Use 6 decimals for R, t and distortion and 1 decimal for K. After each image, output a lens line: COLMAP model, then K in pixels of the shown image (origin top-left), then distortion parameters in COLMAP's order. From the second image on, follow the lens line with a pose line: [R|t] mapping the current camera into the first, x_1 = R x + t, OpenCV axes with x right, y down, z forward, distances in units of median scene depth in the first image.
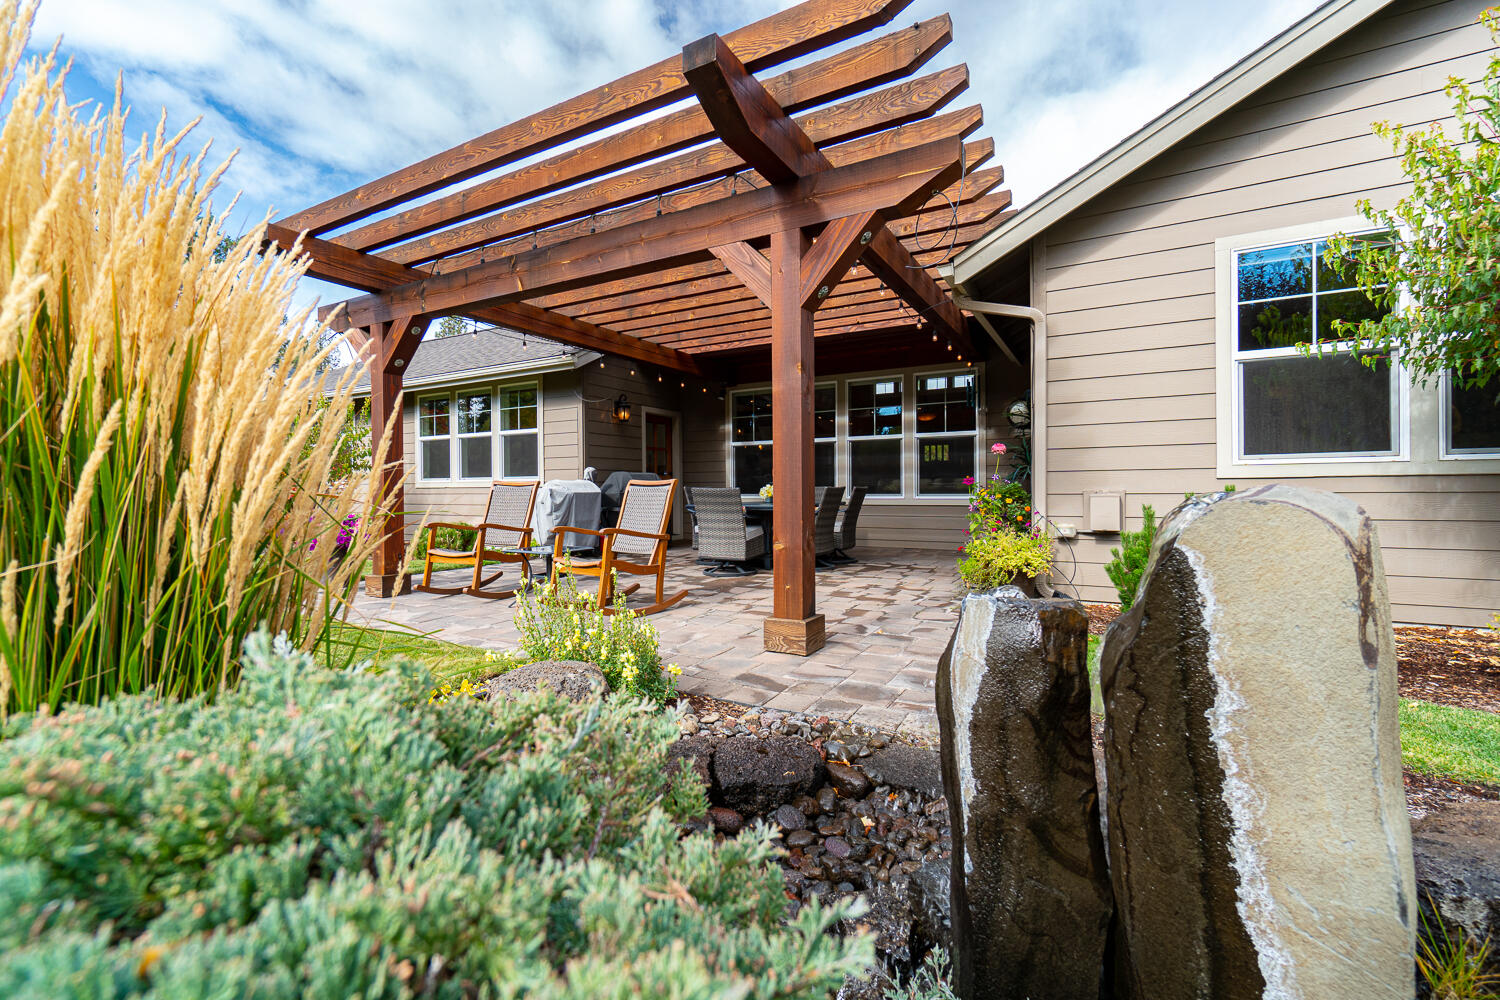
lens RADIAL K [[638.8, 0, 741.2], [0, 638.8, 473.9], [0, 0, 1]] dist [0.003055, 0.000170]
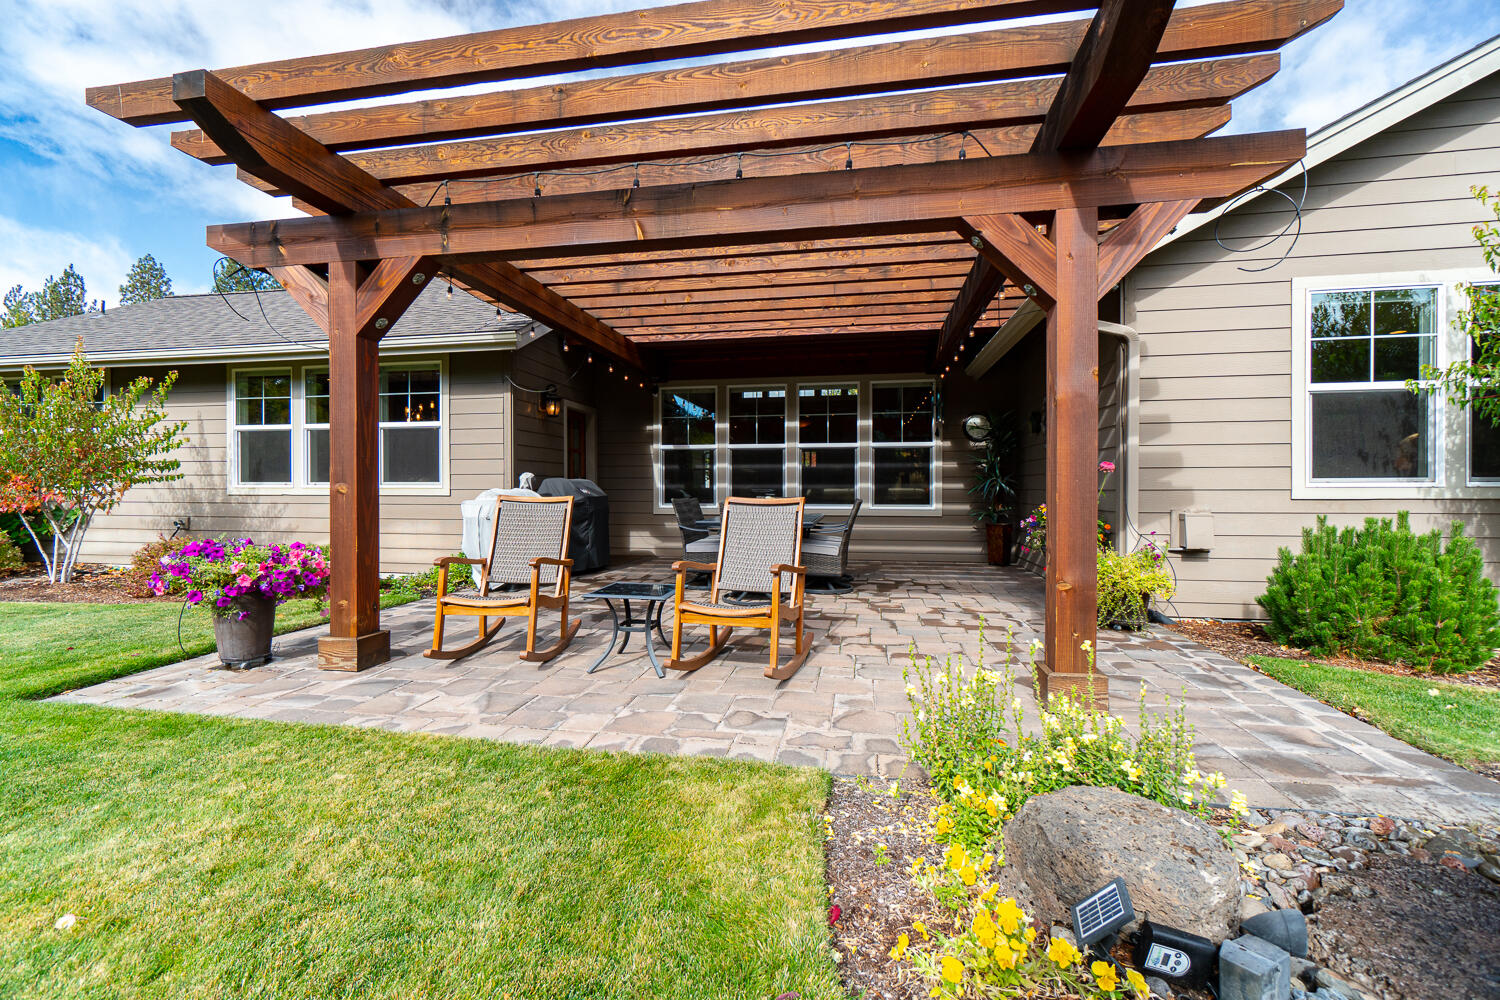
lens RADIAL K [[639.0, 0, 749.2], [0, 639.0, 480.6], [0, 0, 1]] dist [0.000285, -0.000040]
pose [[0.943478, 0.010184, 0.331277, -0.452535], [-0.013694, 0.999872, 0.008261, -0.019434], [-0.331151, -0.012330, 0.943497, 0.261447]]
